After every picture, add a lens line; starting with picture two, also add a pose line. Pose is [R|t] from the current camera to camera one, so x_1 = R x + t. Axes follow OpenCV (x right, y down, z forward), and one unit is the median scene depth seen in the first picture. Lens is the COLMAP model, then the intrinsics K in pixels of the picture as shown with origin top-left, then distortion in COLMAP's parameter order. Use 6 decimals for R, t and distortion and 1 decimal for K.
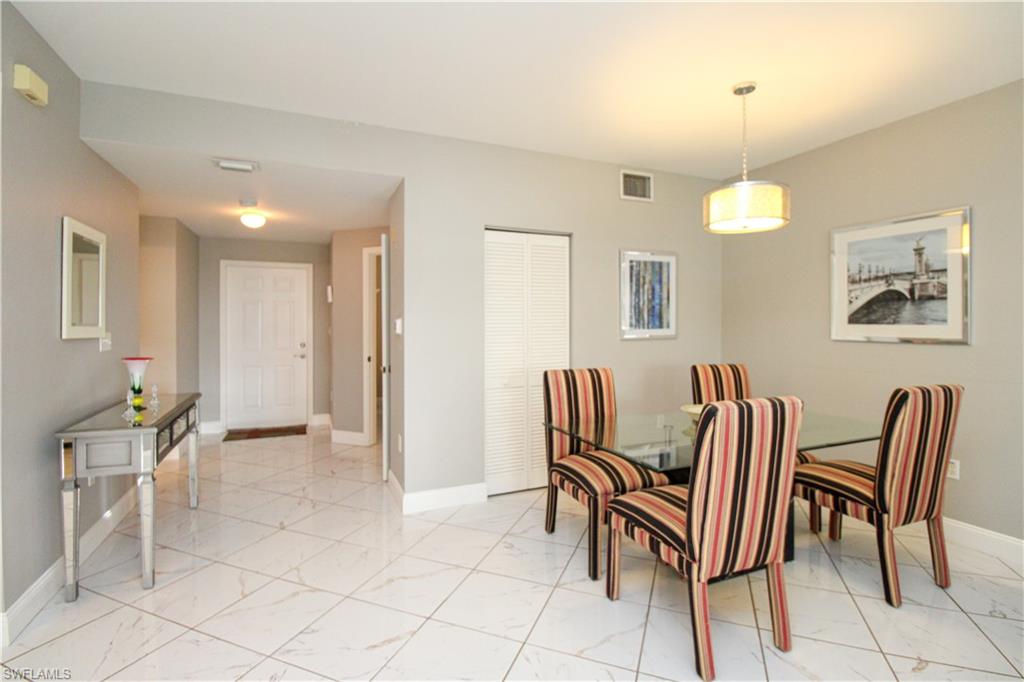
lens RADIAL K [[473.9, 0, 511.6], [0, 473.9, 322.8], [0, 0, 1]] dist [0.003862, -0.013100]
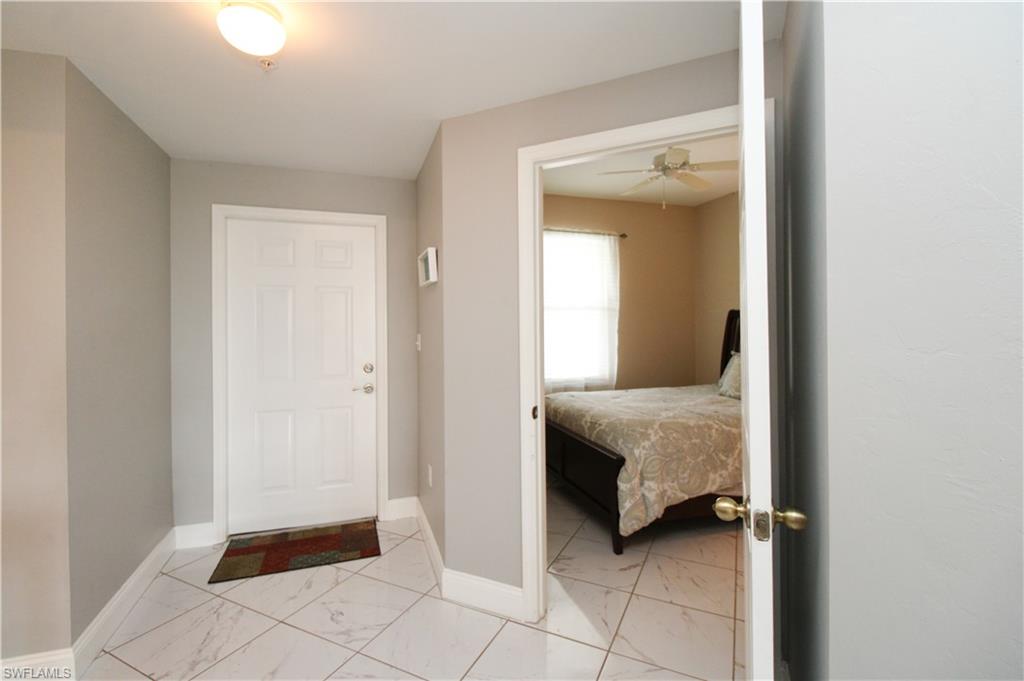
lens RADIAL K [[466.9, 0, 506.9], [0, 466.9, 324.3], [0, 0, 1]] dist [0.017866, -0.013933]
pose [[0.996265, -0.007301, -0.086040, -0.251269], [0.007133, 0.999972, -0.002270, -0.000347], [0.086054, 0.001647, 0.996289, 0.511677]]
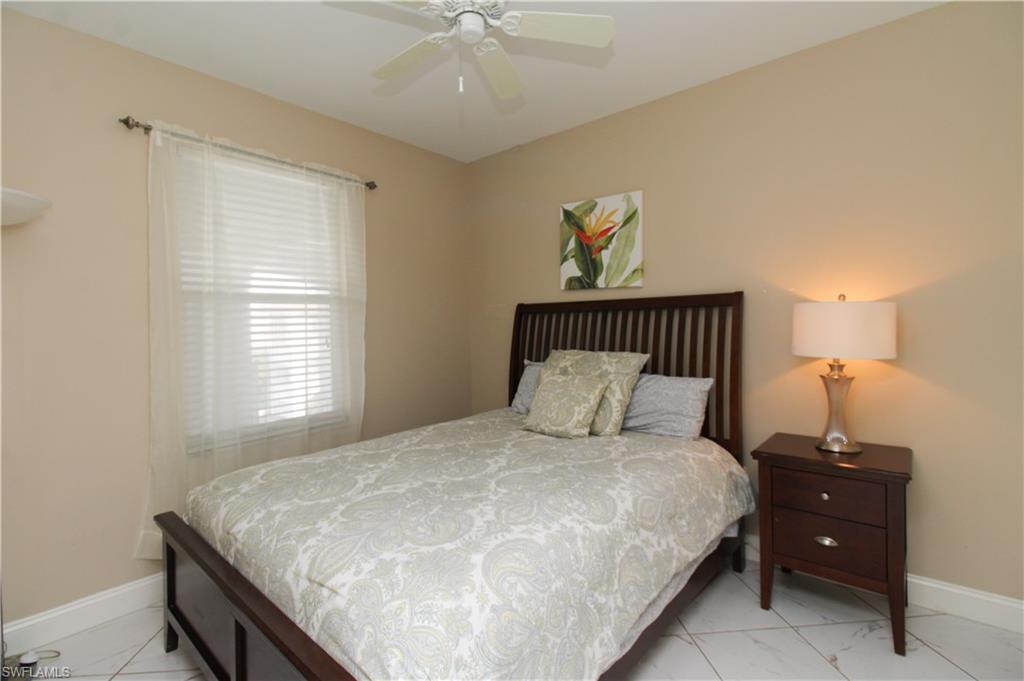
lens RADIAL K [[466.9, 0, 506.9], [0, 466.9, 324.3], [0, 0, 1]] dist [0.017866, -0.013933]
pose [[0.897220, -0.022495, 0.441010, -0.212127], [0.022838, 0.999729, 0.004530, -0.000737], [-0.440992, 0.006008, 0.897491, 0.832778]]
